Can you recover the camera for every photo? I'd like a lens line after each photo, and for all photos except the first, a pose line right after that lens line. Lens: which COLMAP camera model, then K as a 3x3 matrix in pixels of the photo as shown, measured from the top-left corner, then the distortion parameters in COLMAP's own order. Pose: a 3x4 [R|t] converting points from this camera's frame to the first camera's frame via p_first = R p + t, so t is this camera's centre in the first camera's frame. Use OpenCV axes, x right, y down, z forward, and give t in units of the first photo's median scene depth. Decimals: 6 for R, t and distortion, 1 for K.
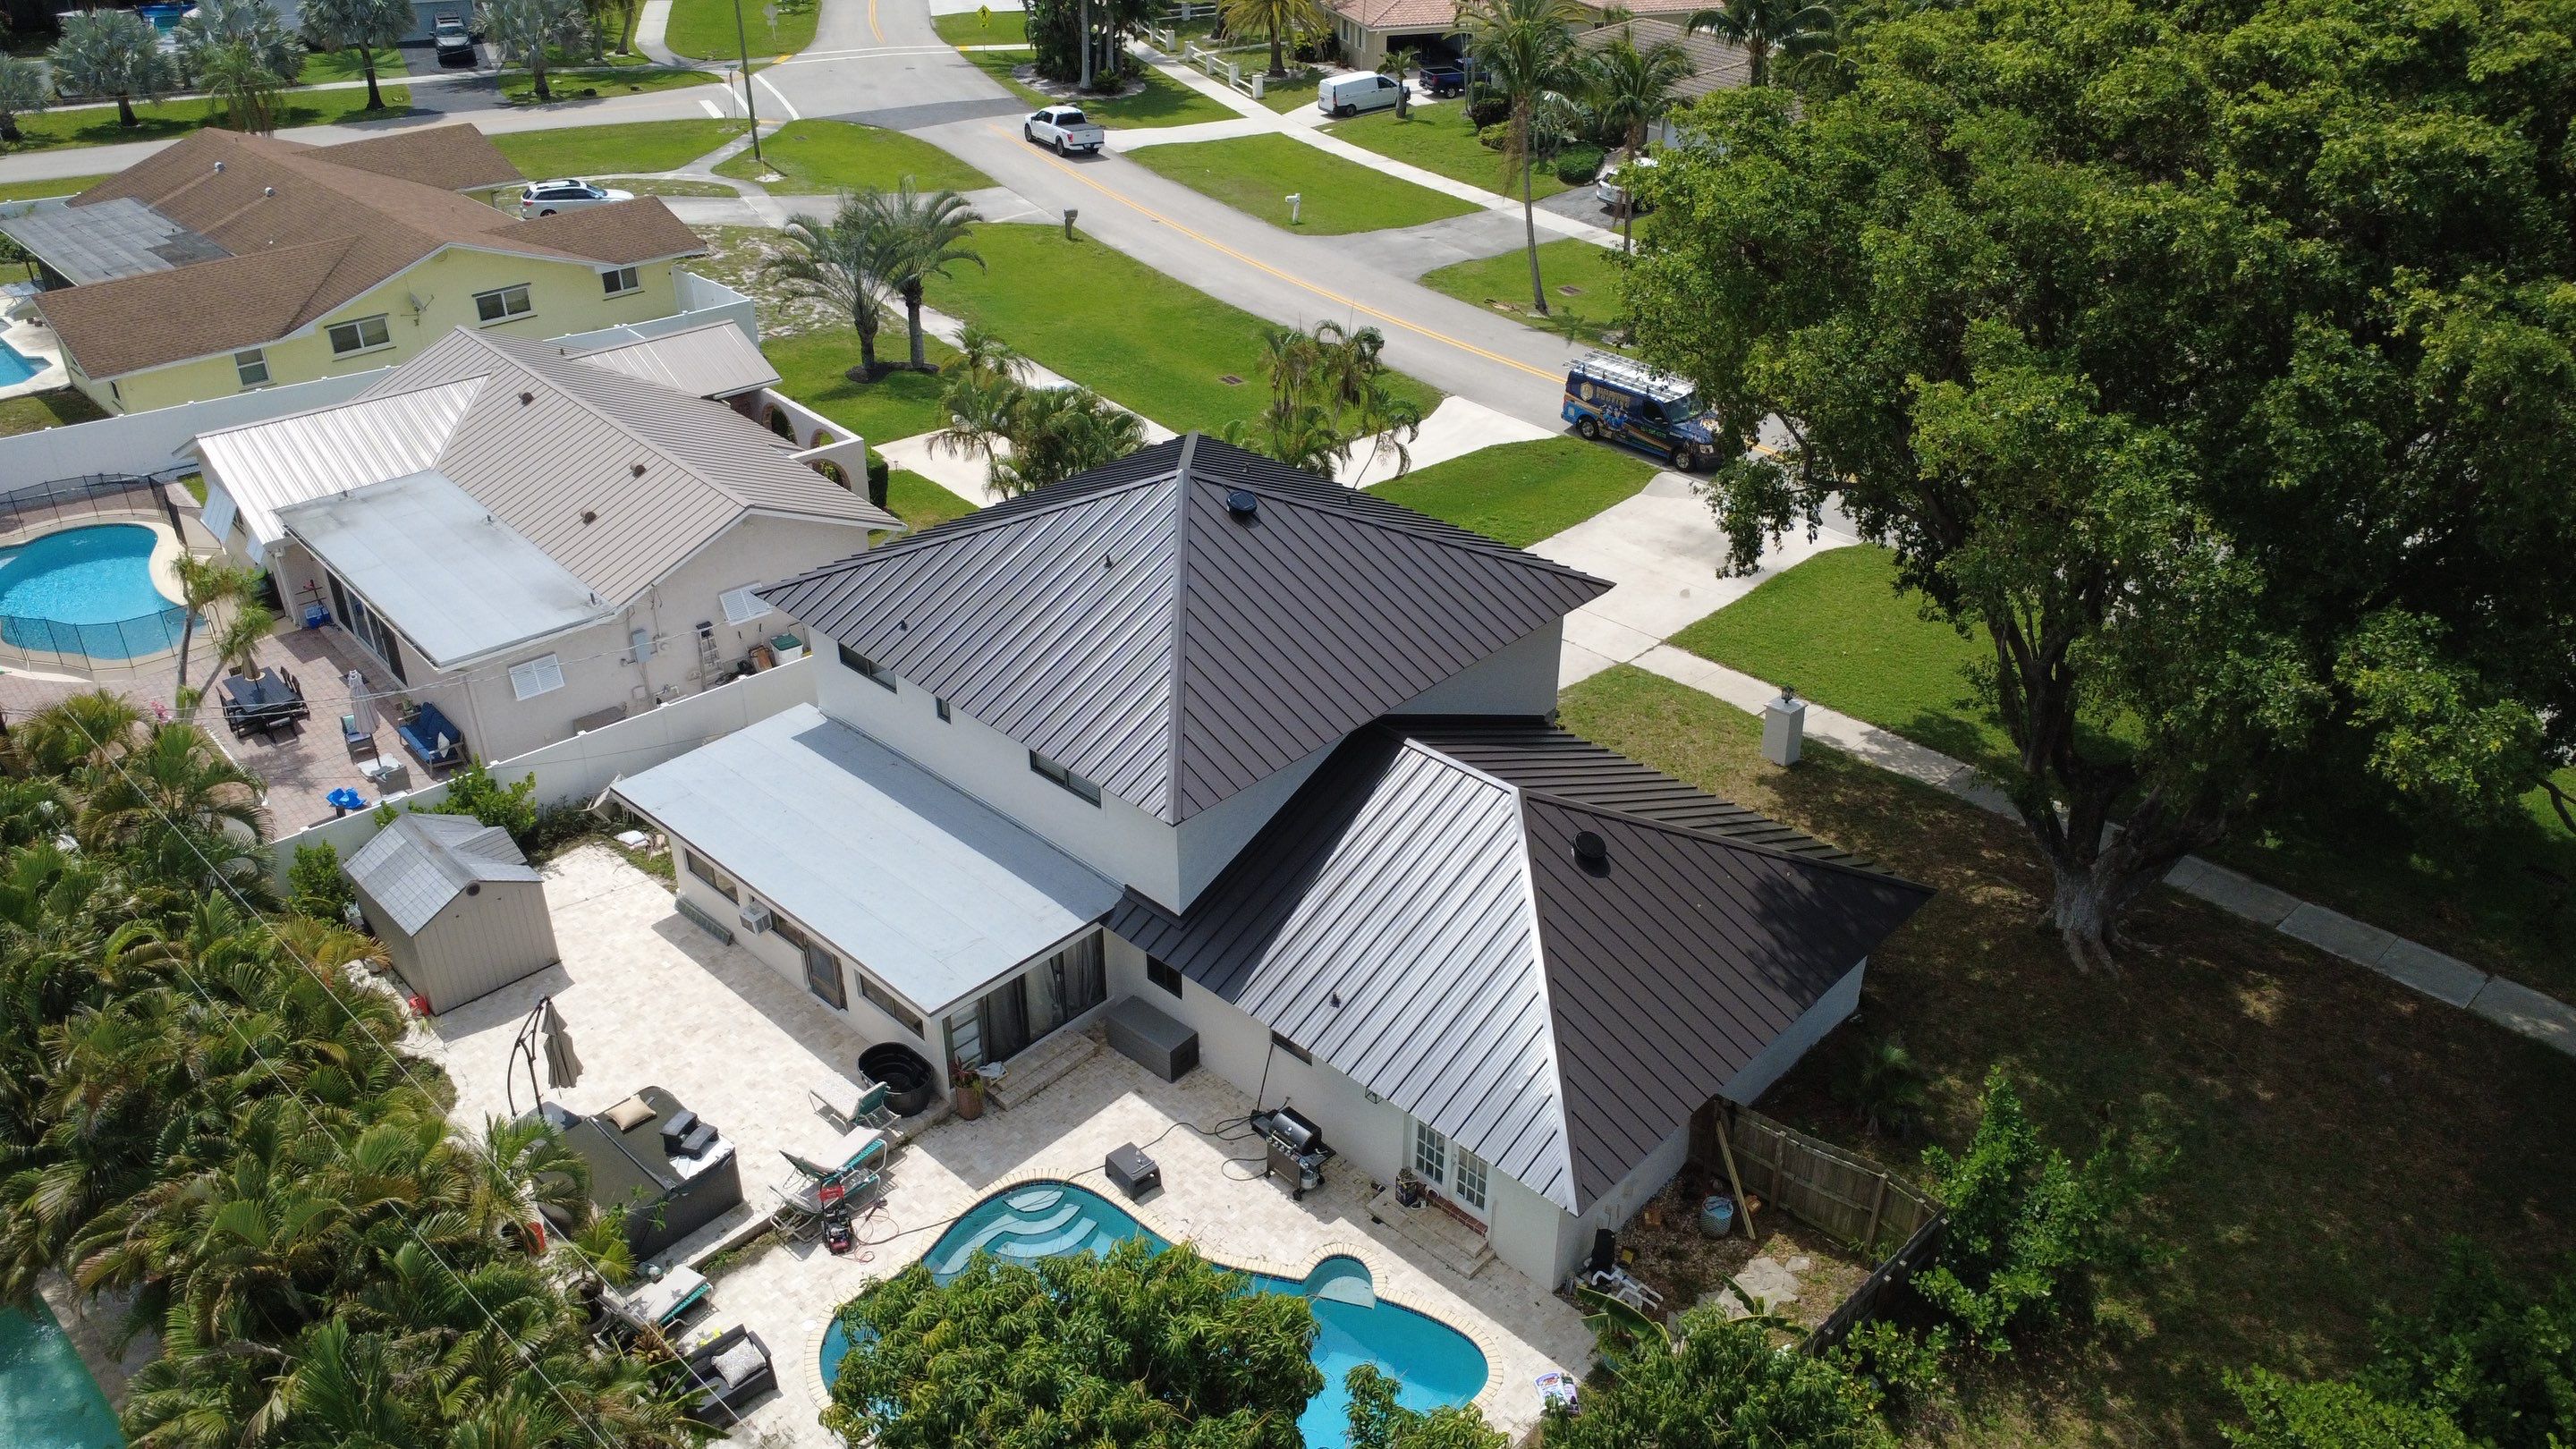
lens RADIAL K [[1856.8, 0, 1308.7], [0, 1856.8, 718.4], [0, 0, 1]] dist [-0.008207, 0.004553]
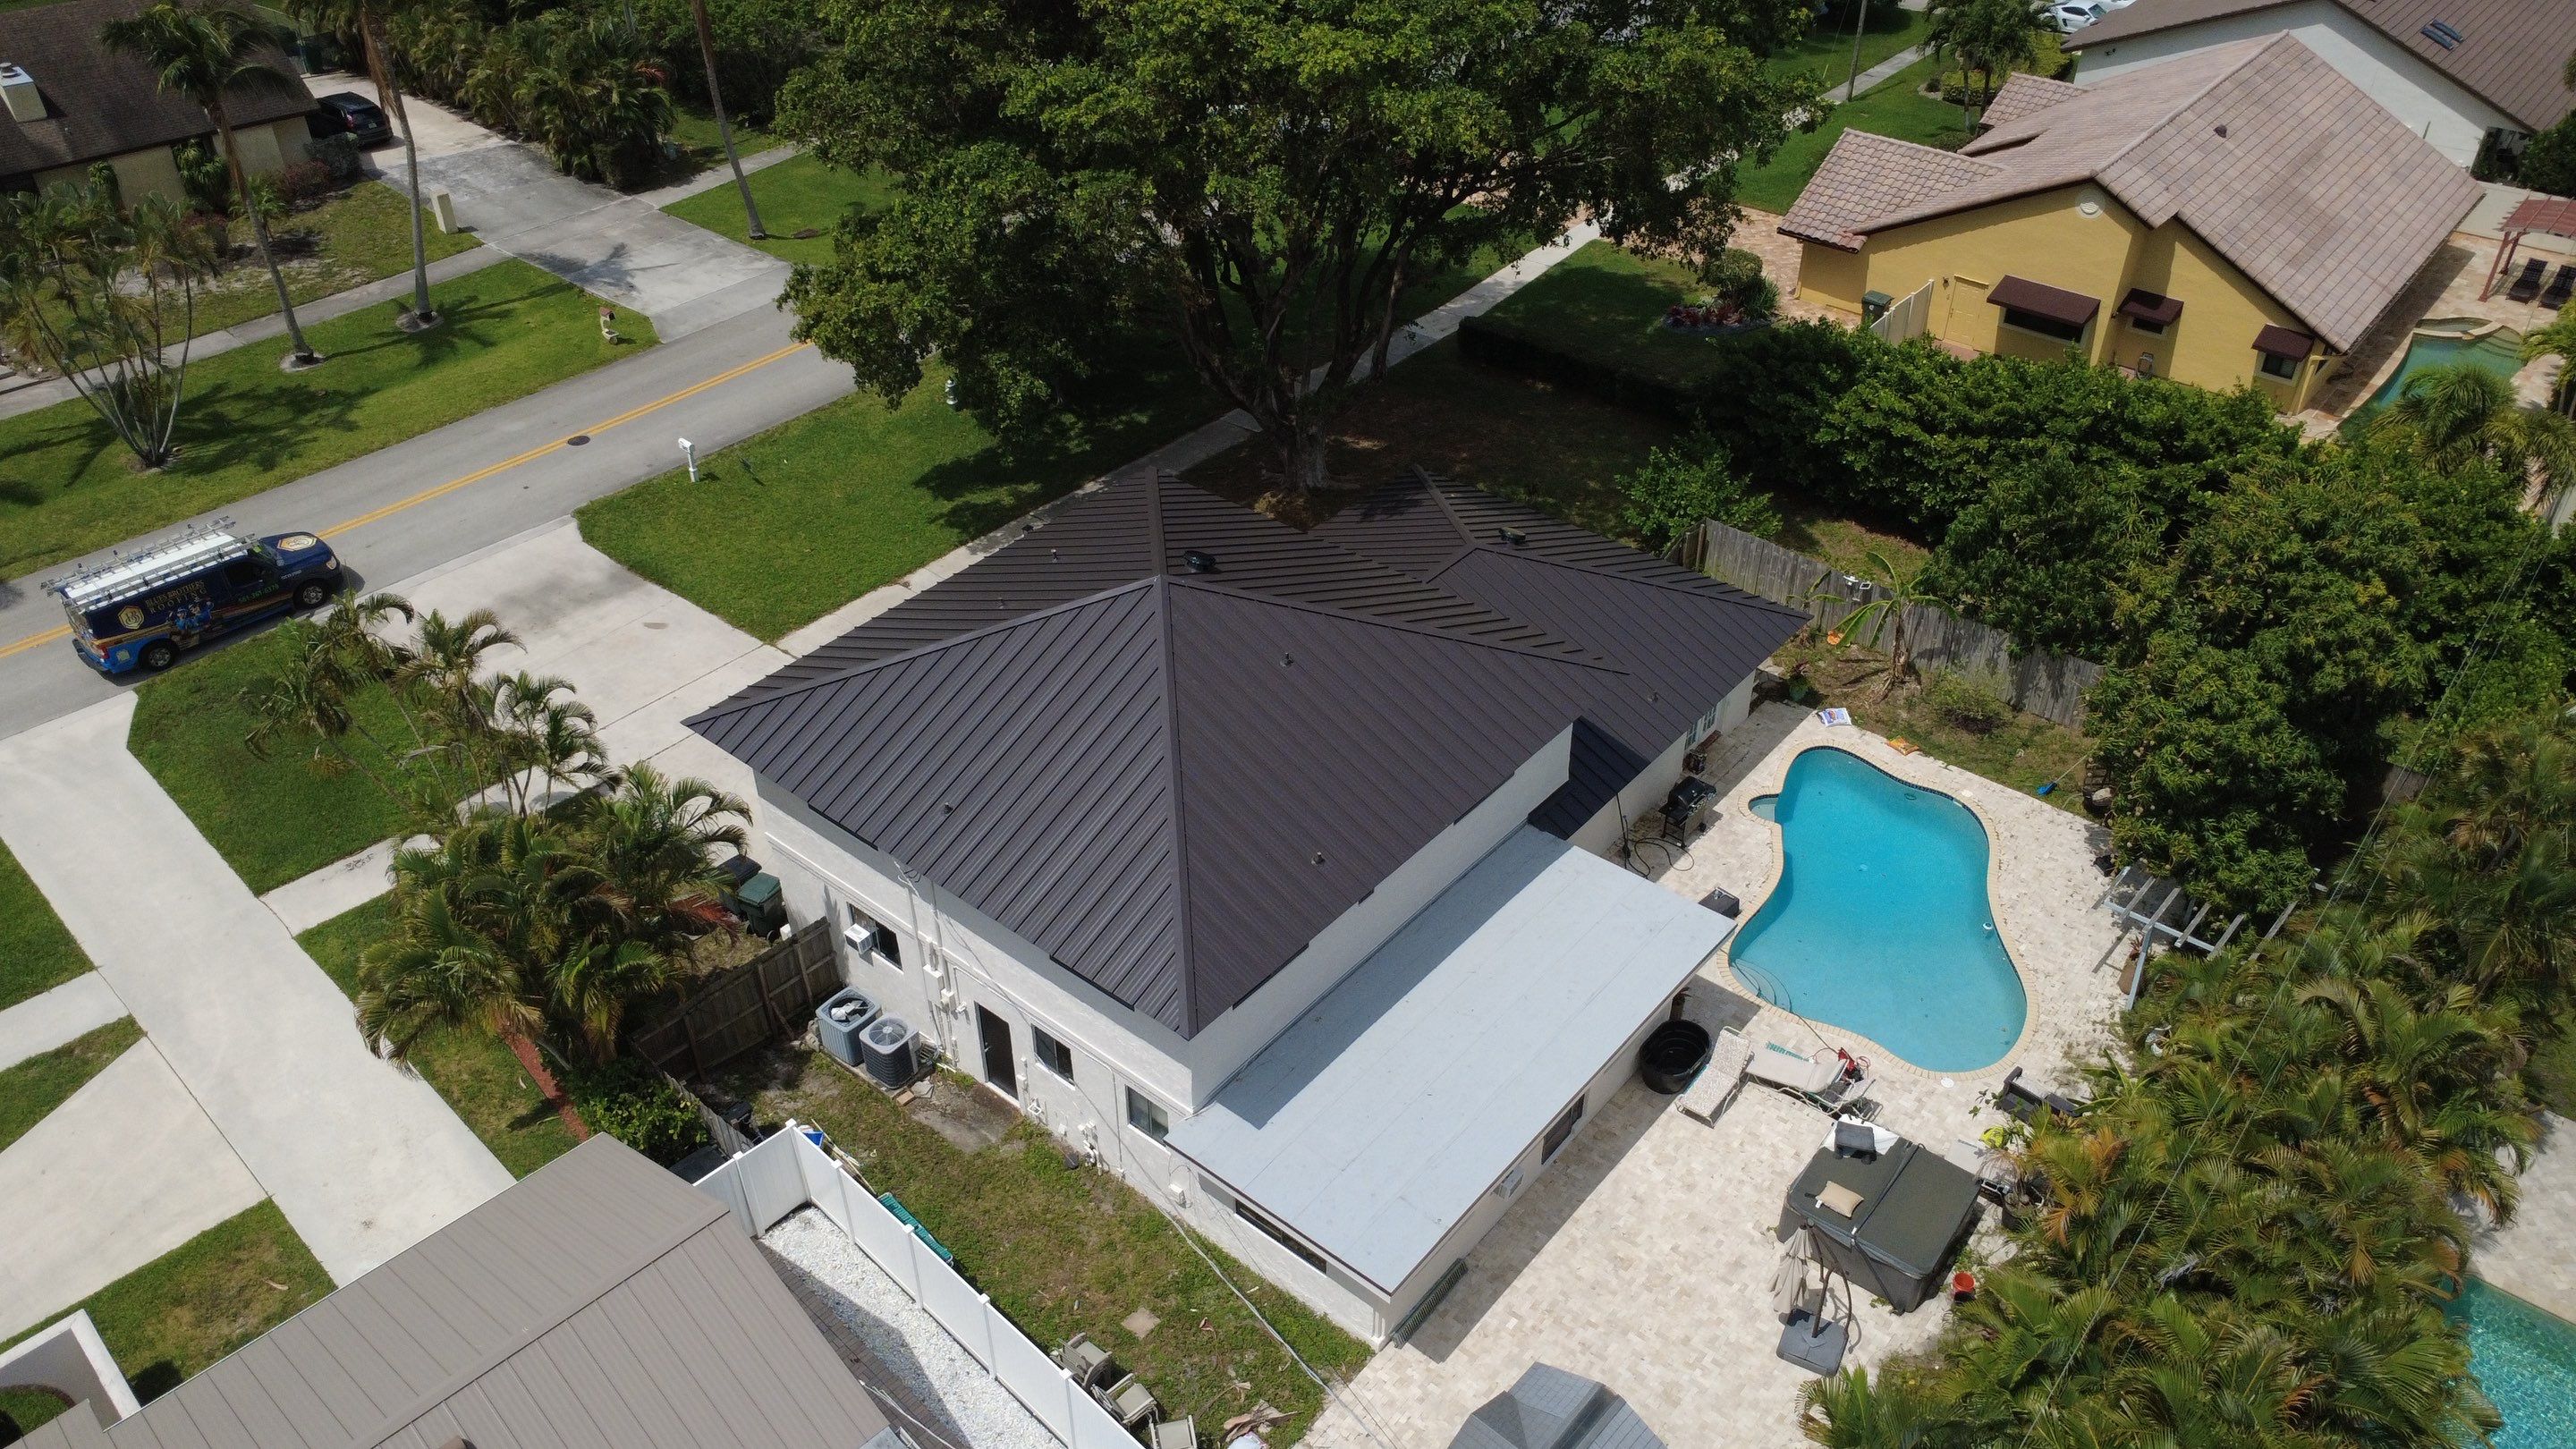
lens RADIAL K [[1856.8, 0, 1290.7], [0, 1856.8, 726.7], [0, 0, 1]] dist [-0.008207, 0.004553]
pose [[-0.059466, -0.596823, 0.800167, -0.542710], [0.498678, 0.676635, 0.541743, -0.350996], [-0.864745, 0.431241, 0.257386, 0.487349]]
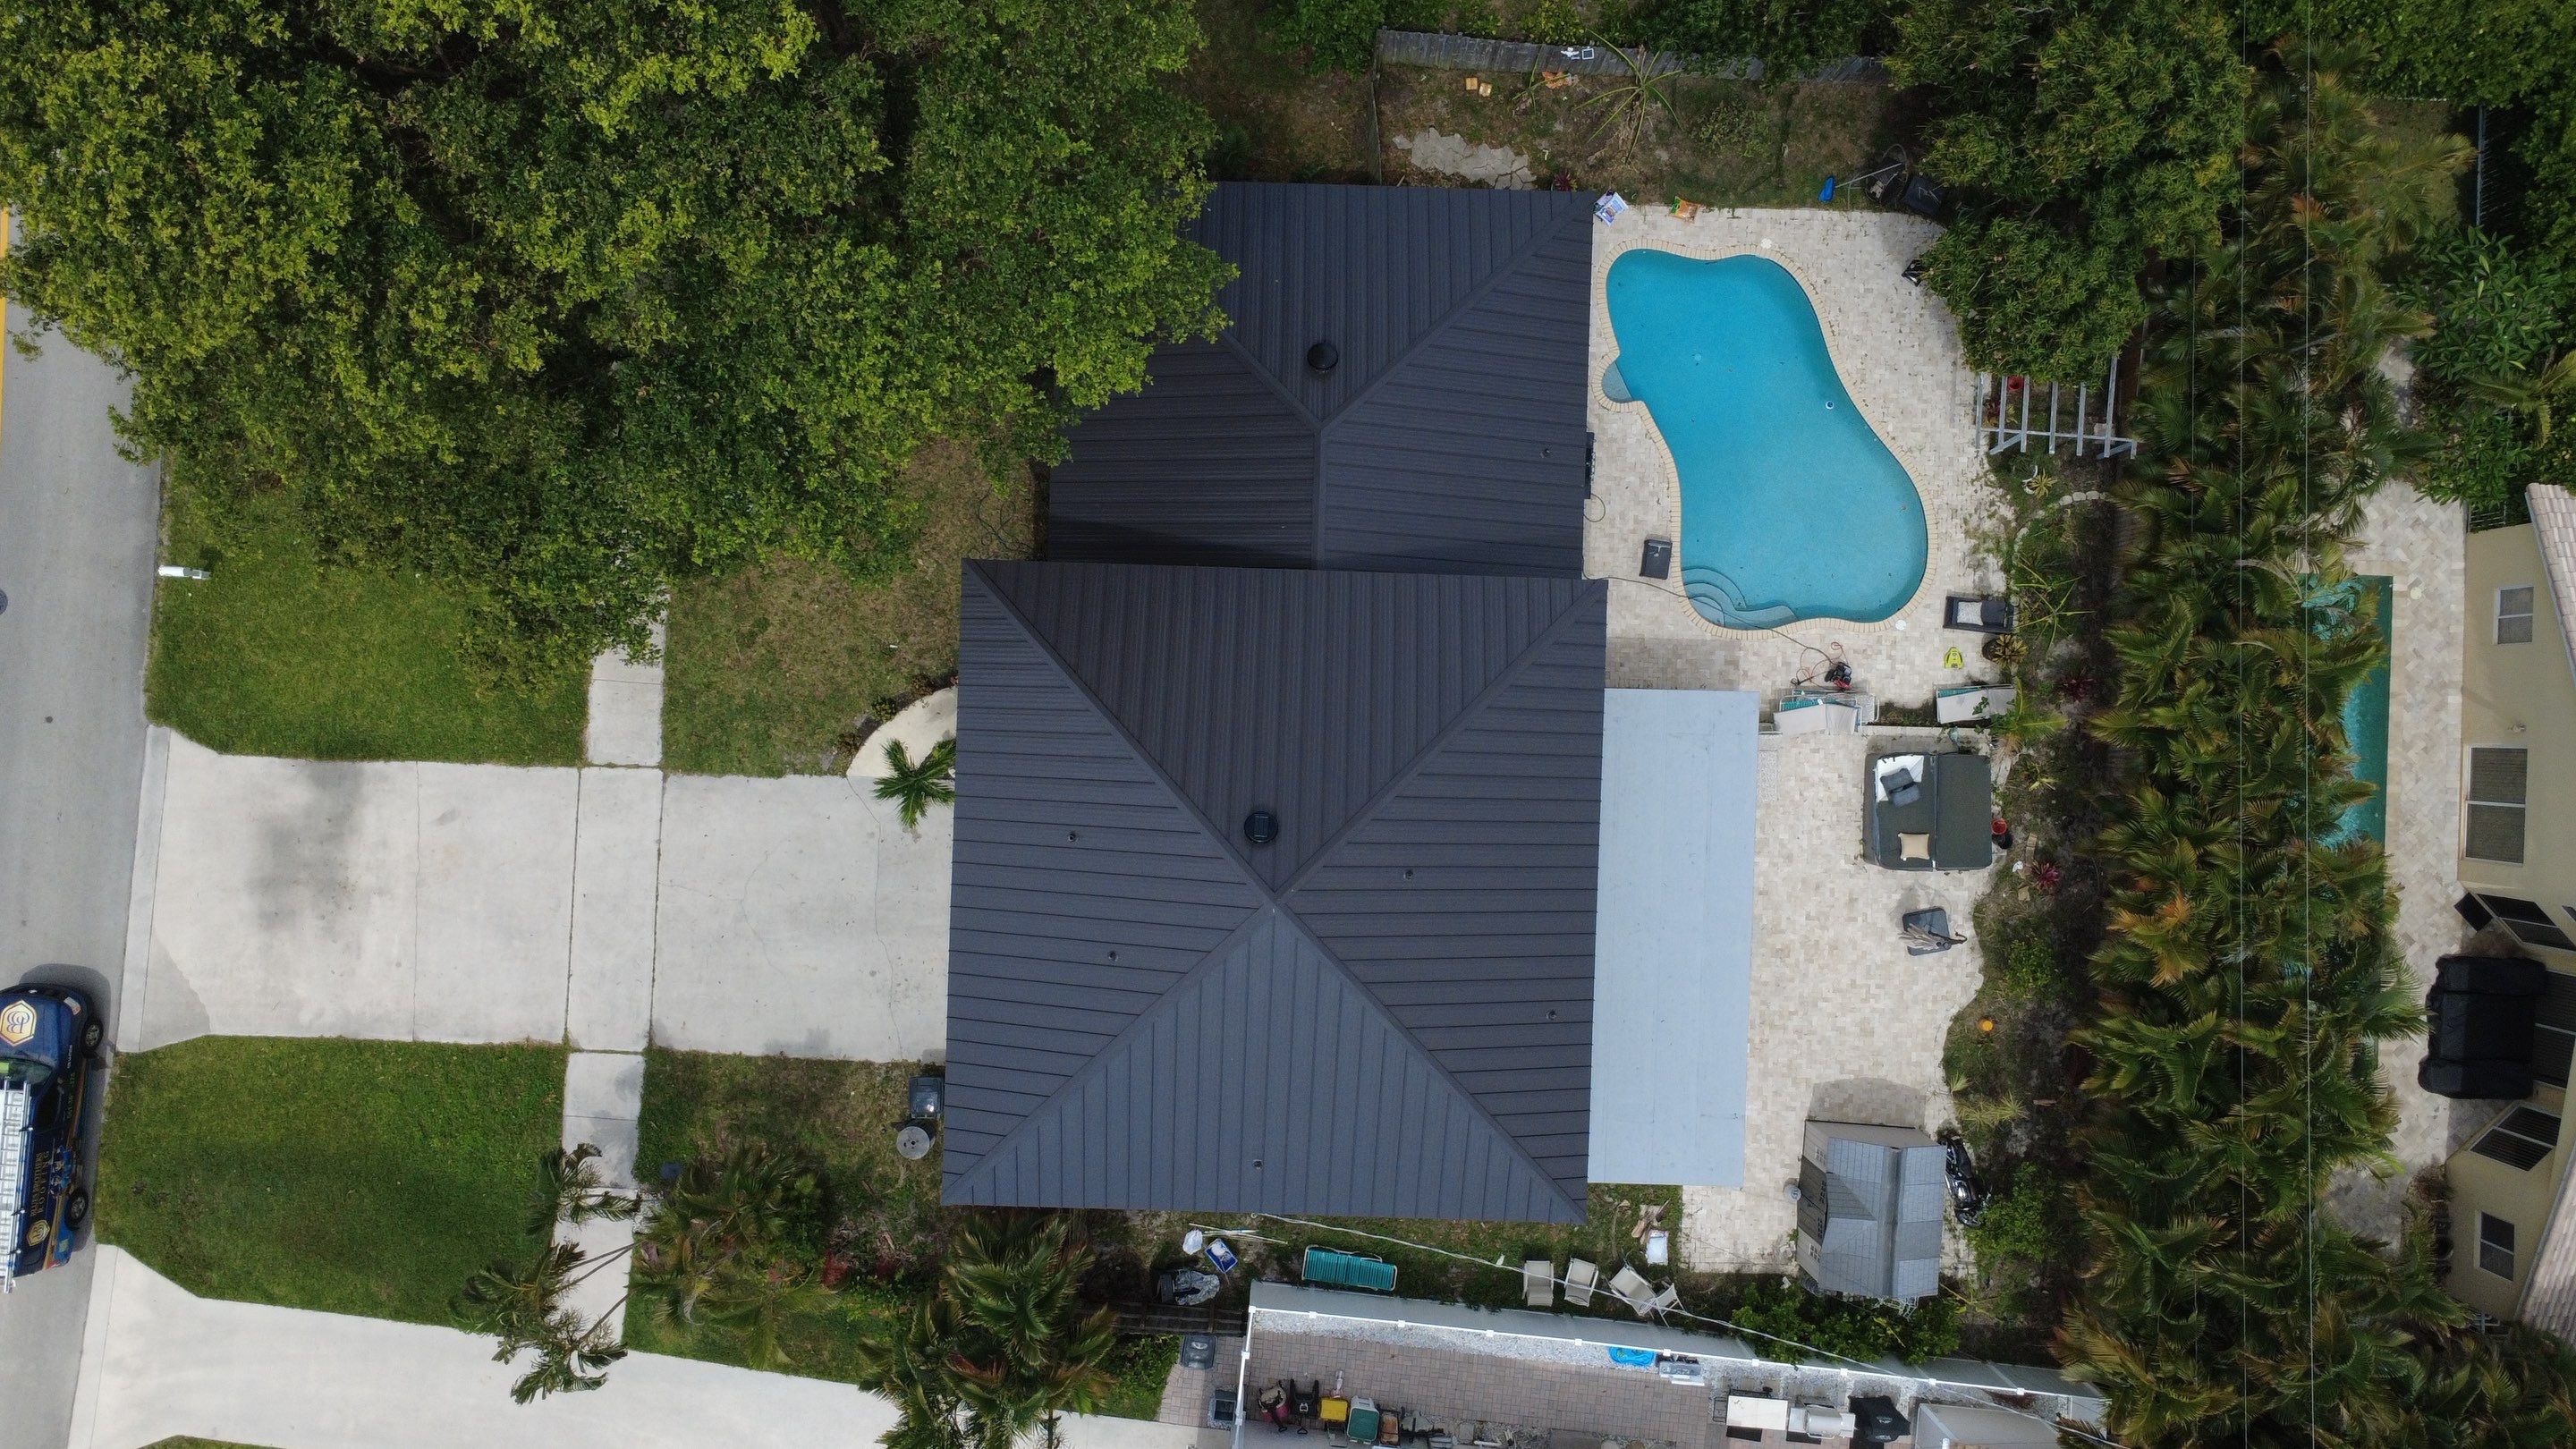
lens RADIAL K [[1856.8, 0, 1284.7], [0, 1856.8, 704.0], [0, 0, 1]] dist [-0.008207, 0.004553]
pose [[-0.659172, -0.751988, -0.002533, 0.003350], [0.367867, -0.325396, 0.871087, -0.580185], [-0.655871, 0.573264, 0.491123, 0.323556]]
